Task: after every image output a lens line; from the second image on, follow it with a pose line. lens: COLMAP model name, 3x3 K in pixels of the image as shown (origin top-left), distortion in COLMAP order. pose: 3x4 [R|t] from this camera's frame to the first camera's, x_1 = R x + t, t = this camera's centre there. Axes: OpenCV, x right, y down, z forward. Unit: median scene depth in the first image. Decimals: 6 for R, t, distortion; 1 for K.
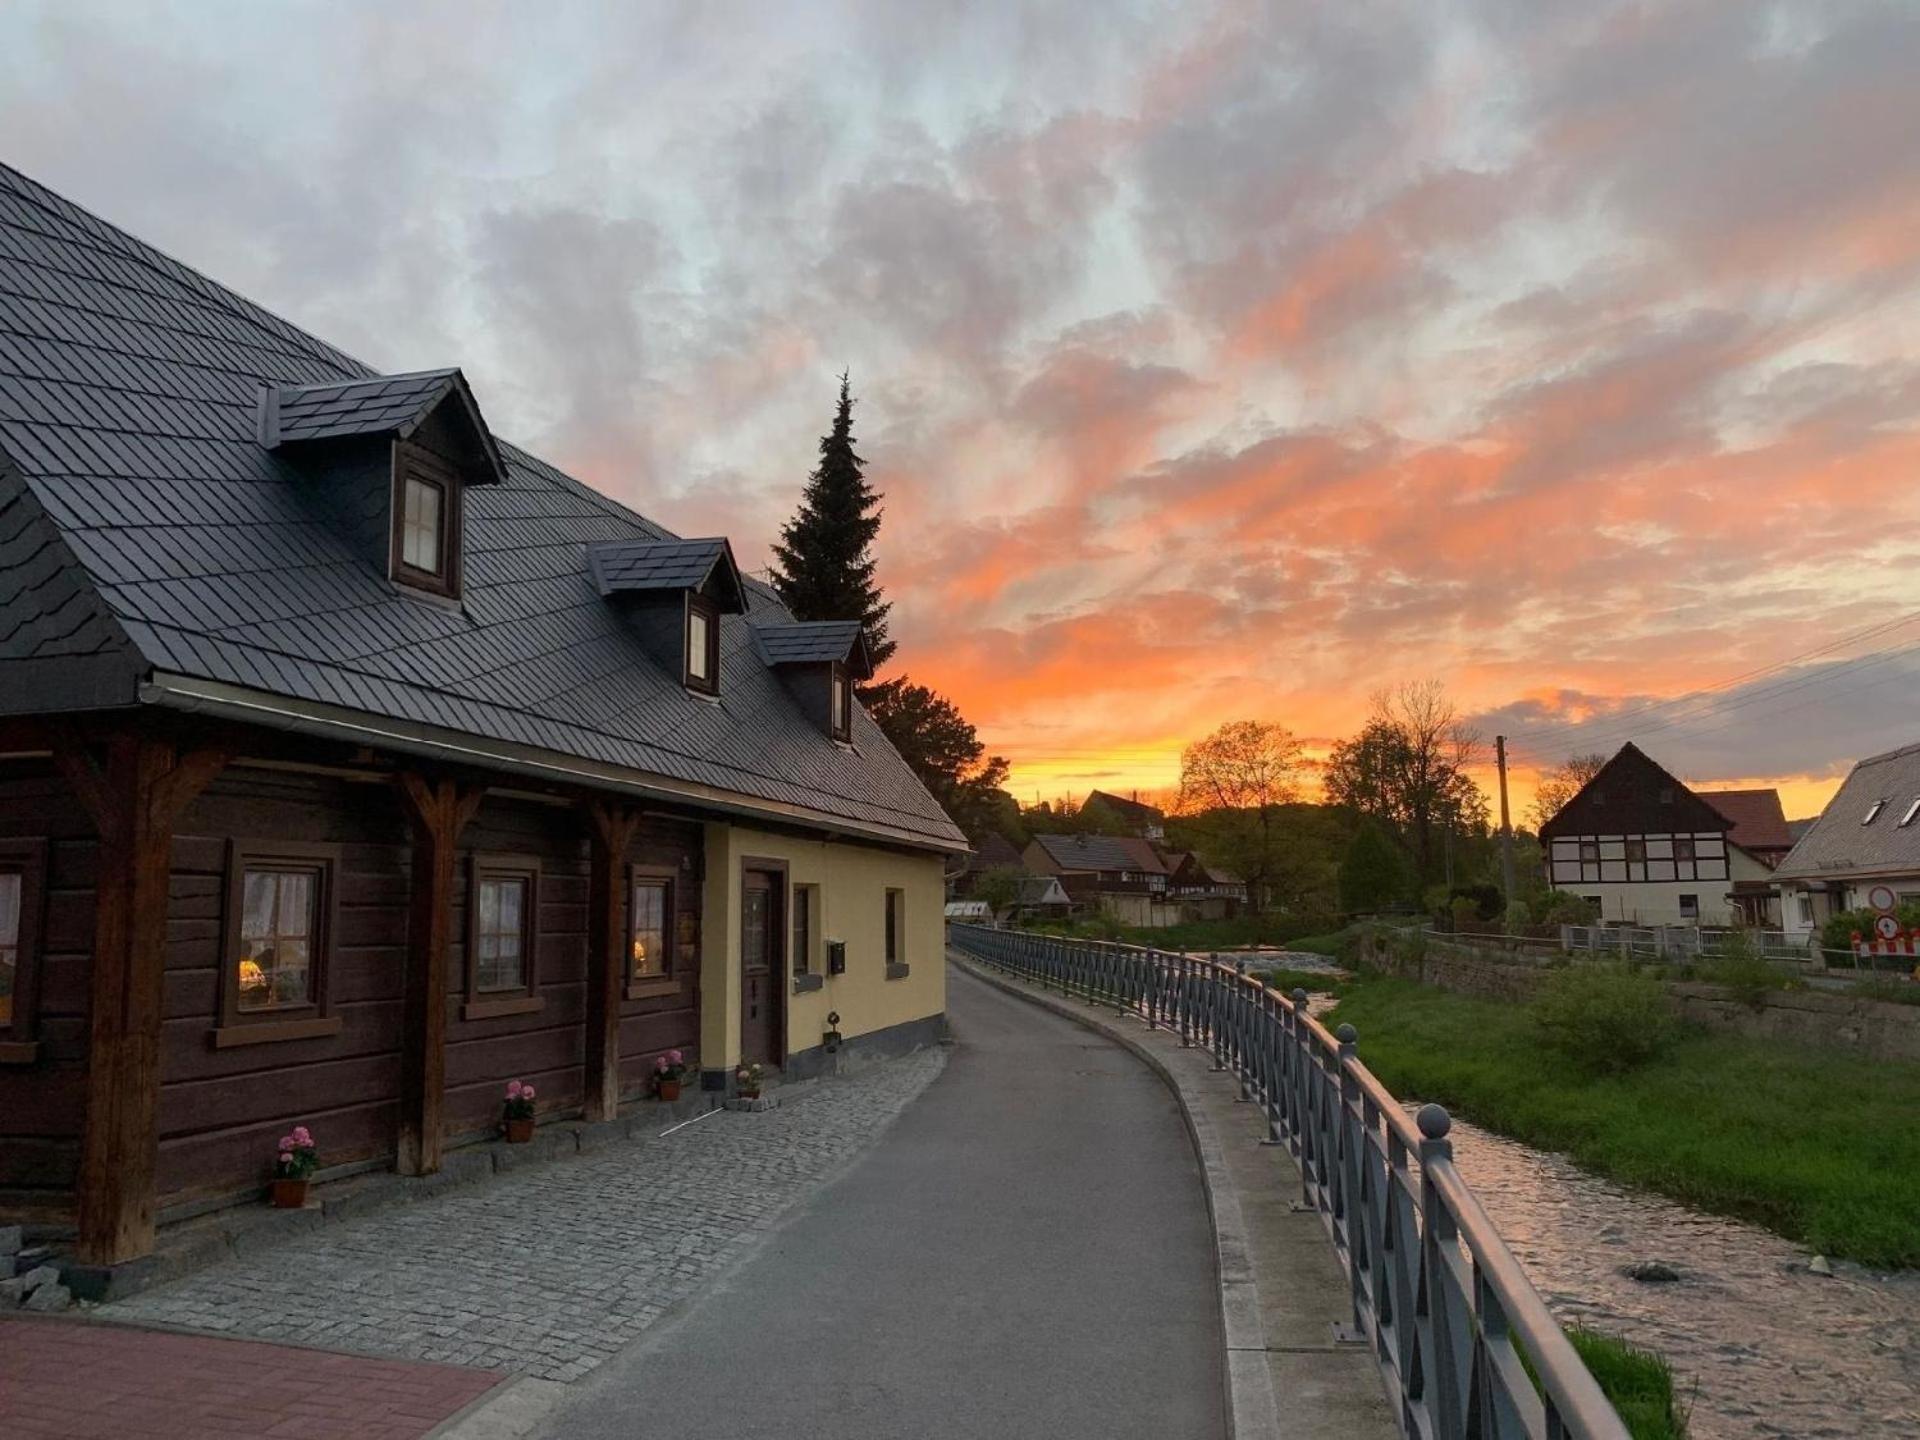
lens RADIAL K [[1452.8, 0, 960.7], [0, 1452.8, 732.1], [0, 0, 1]] dist [0.005761, -0.000701]
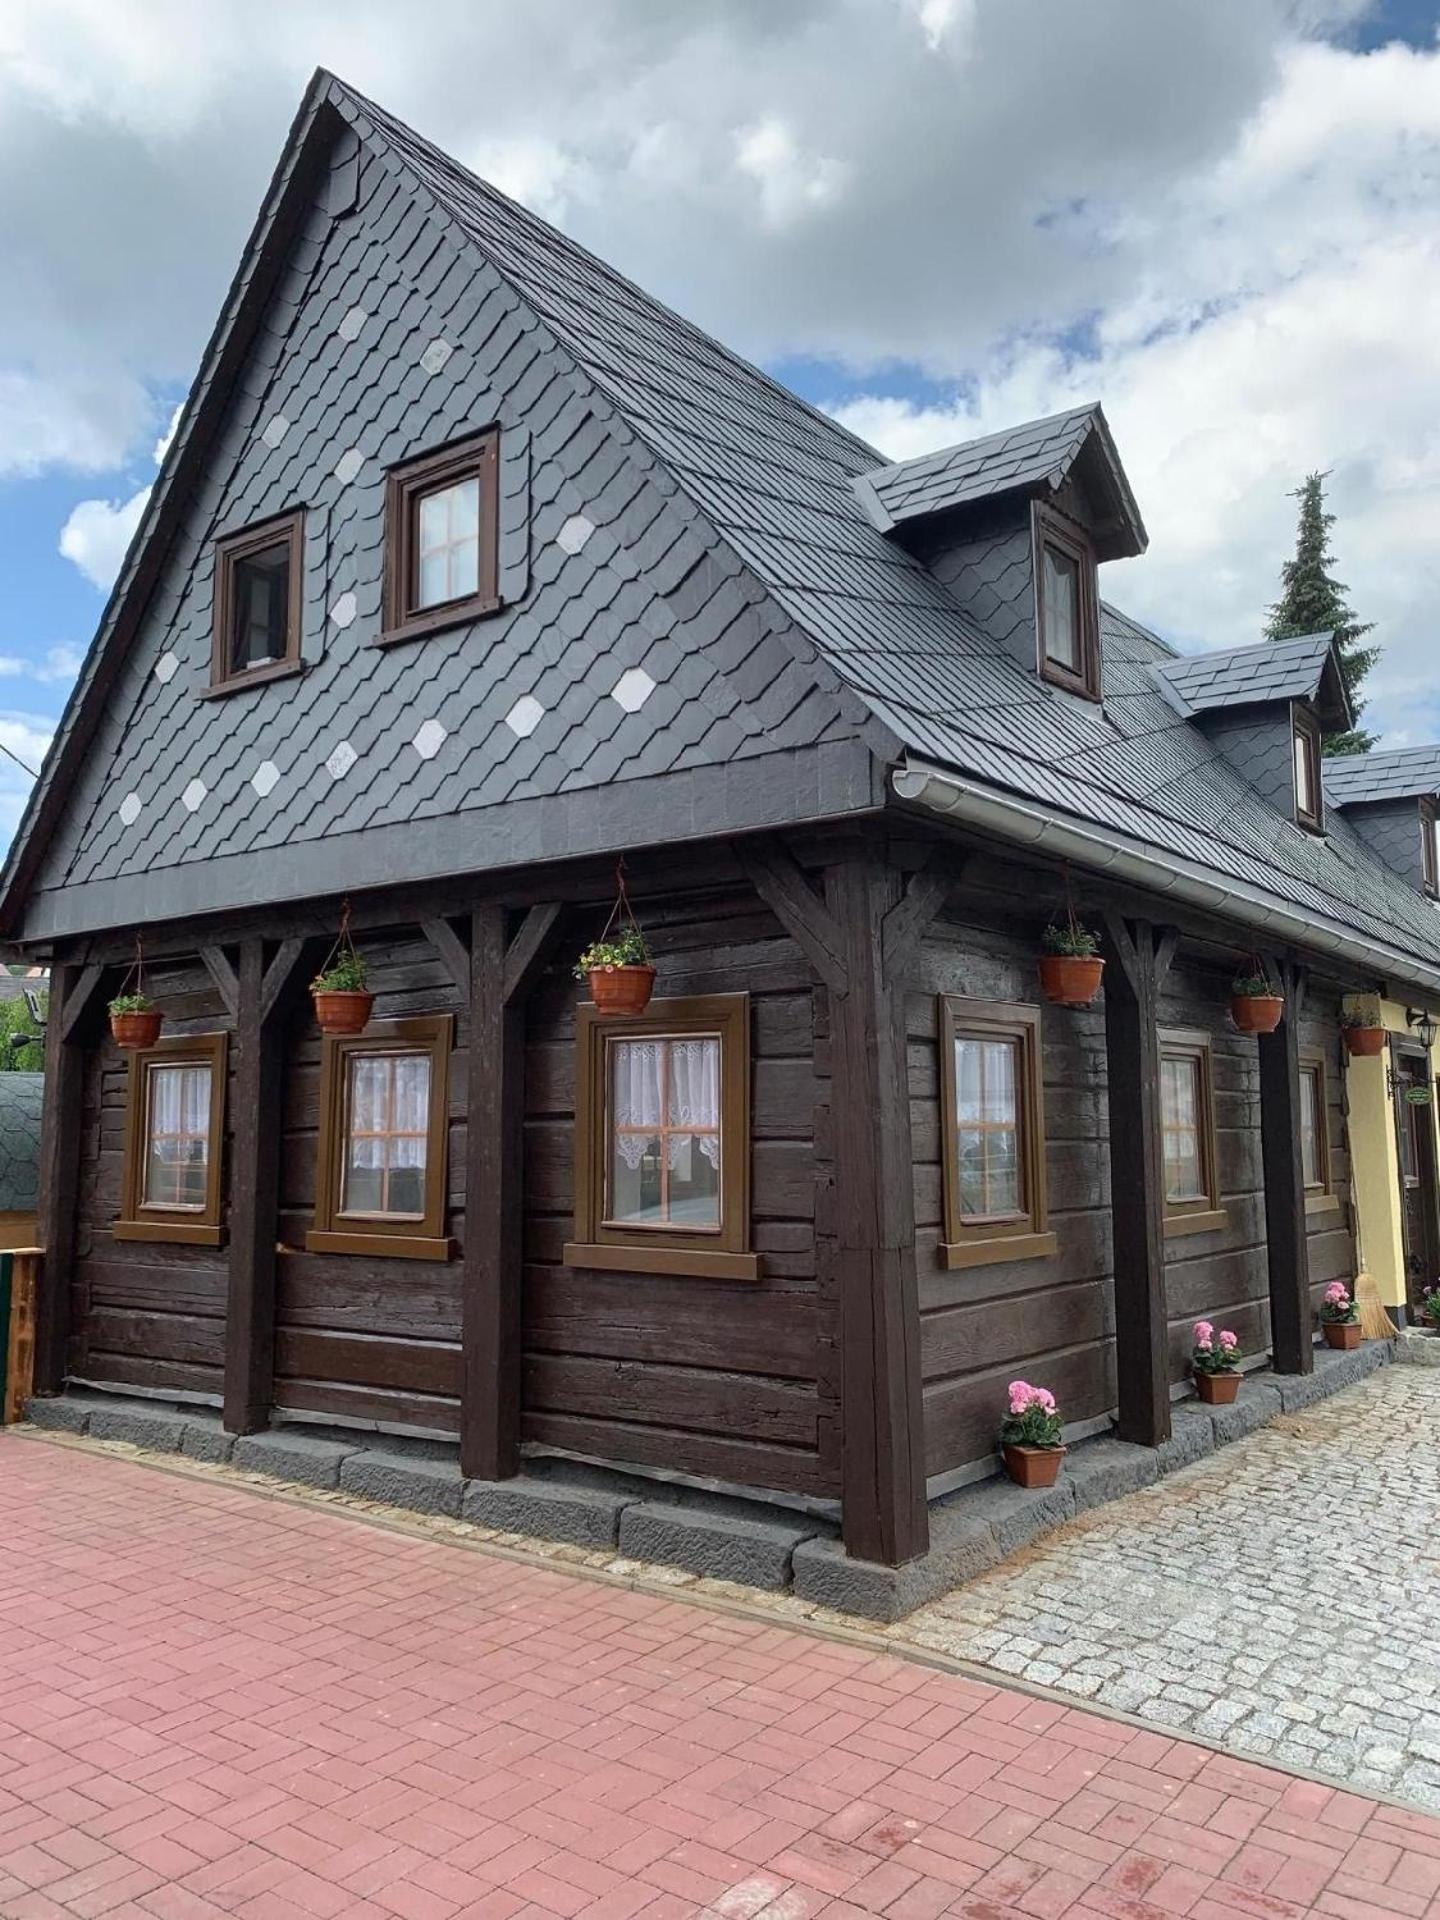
lens RADIAL K [[1451.5, 0, 720.0], [0, 1451.5, 960.0], [0, 0, 1]] dist [0.084249, -0.191075]
pose [[0.921544, -0.033274, -0.386845, -0.200400], [0.039756, 0.999171, 0.008765, 0.027771], [0.386233, -0.023457, 0.922103, 0.161078]]
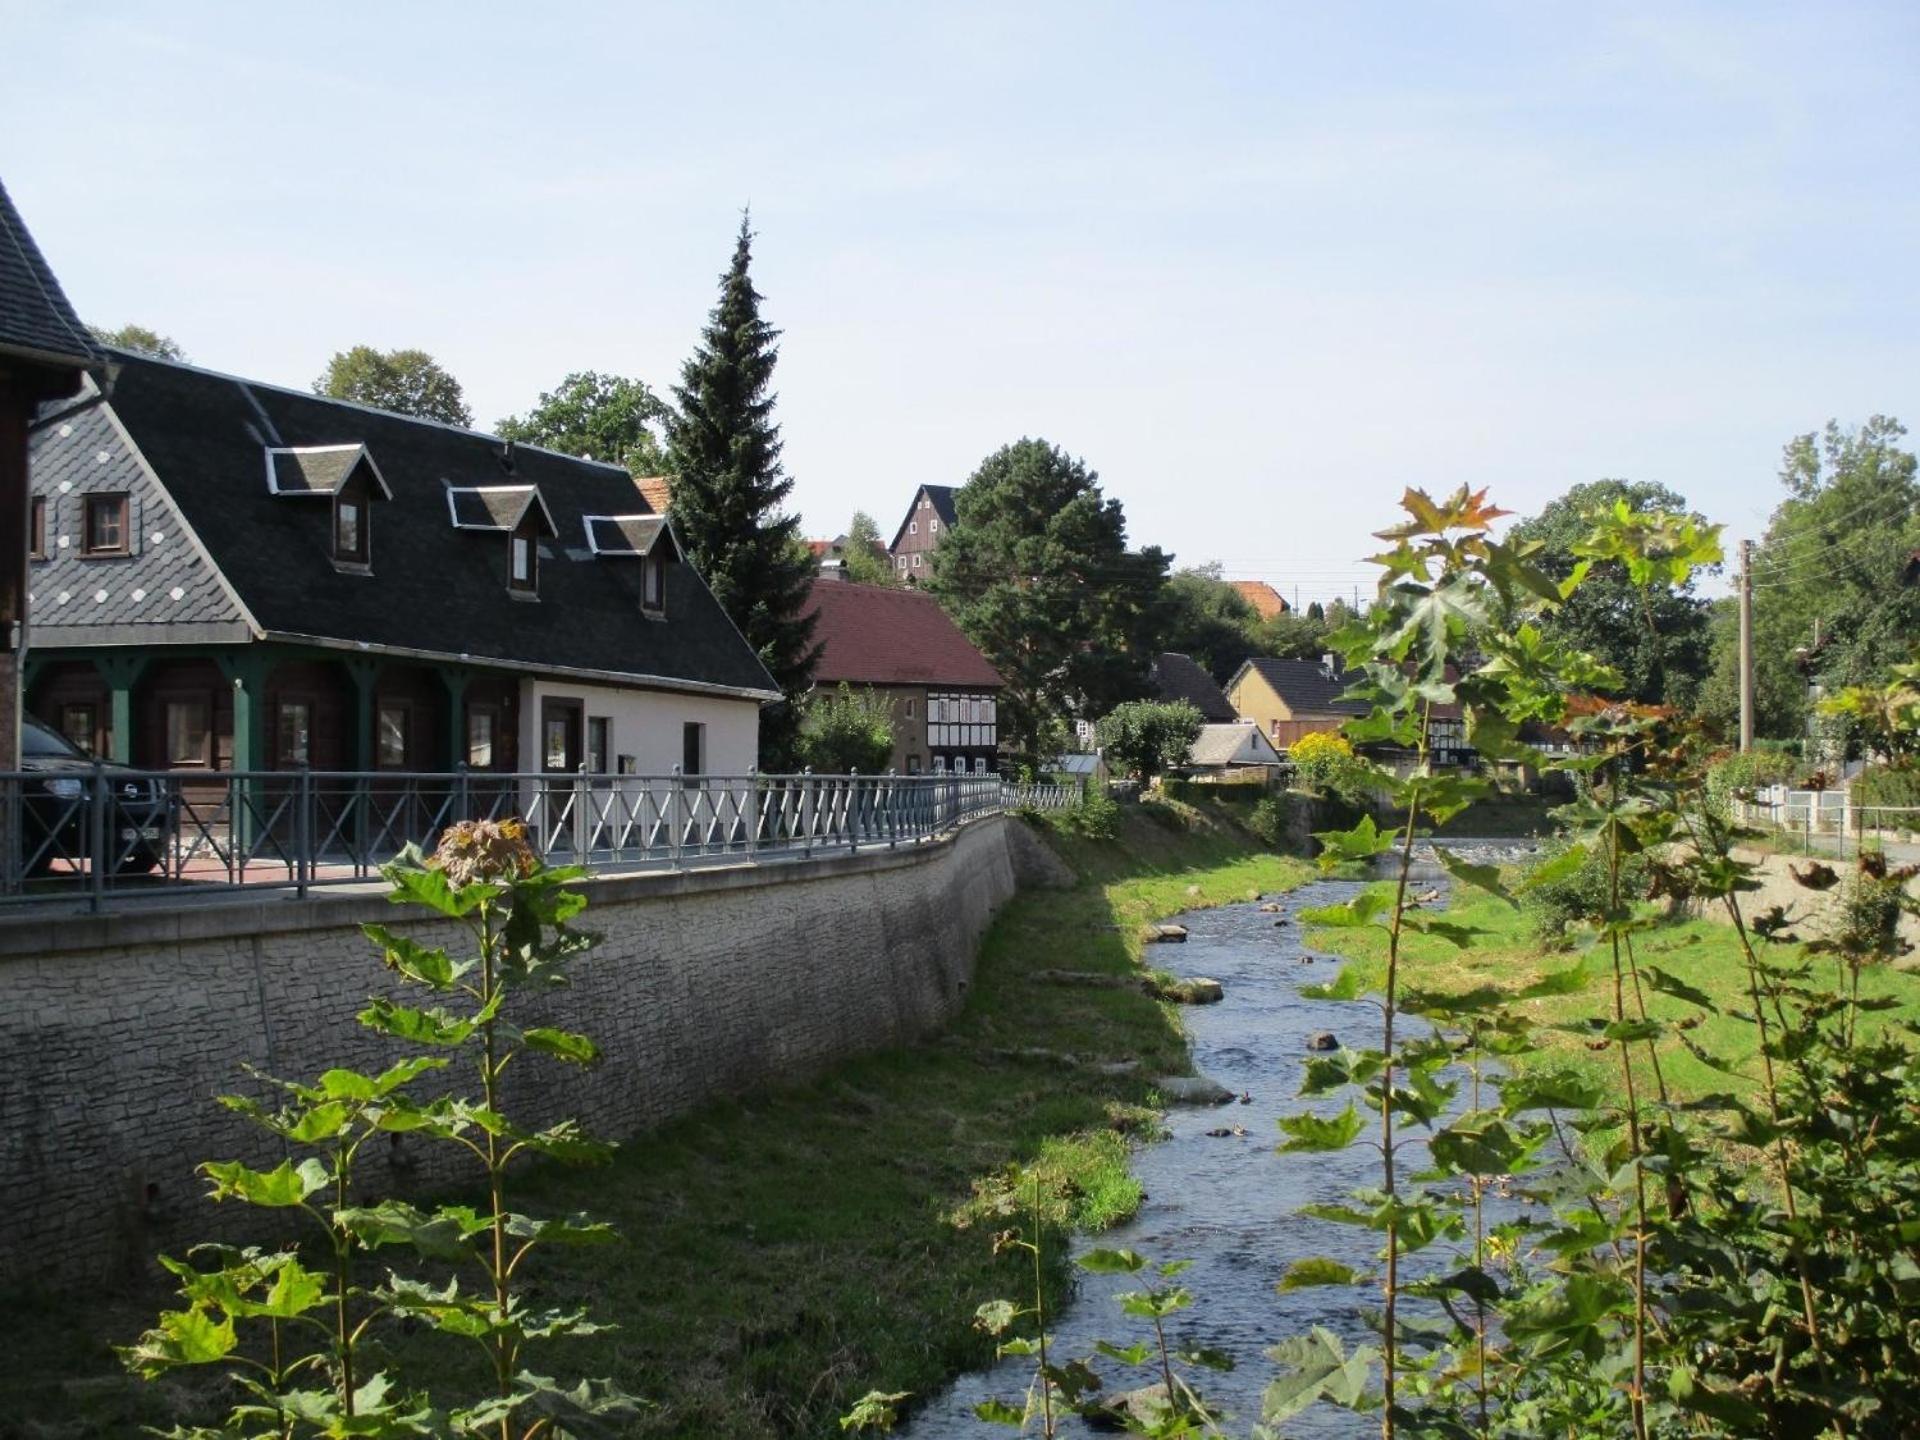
lens RADIAL K [[2614.2, 0, 960.0], [0, 2614.2, 720.0], [0, 0, 1]] dist [-0.122080, 0.591752]
pose [[0.992875, 0.015555, -0.118145, 0.728524], [-0.003490, 0.994815, 0.101645, -0.204536], [0.119113, -0.100508, 0.987780, -2.009385]]
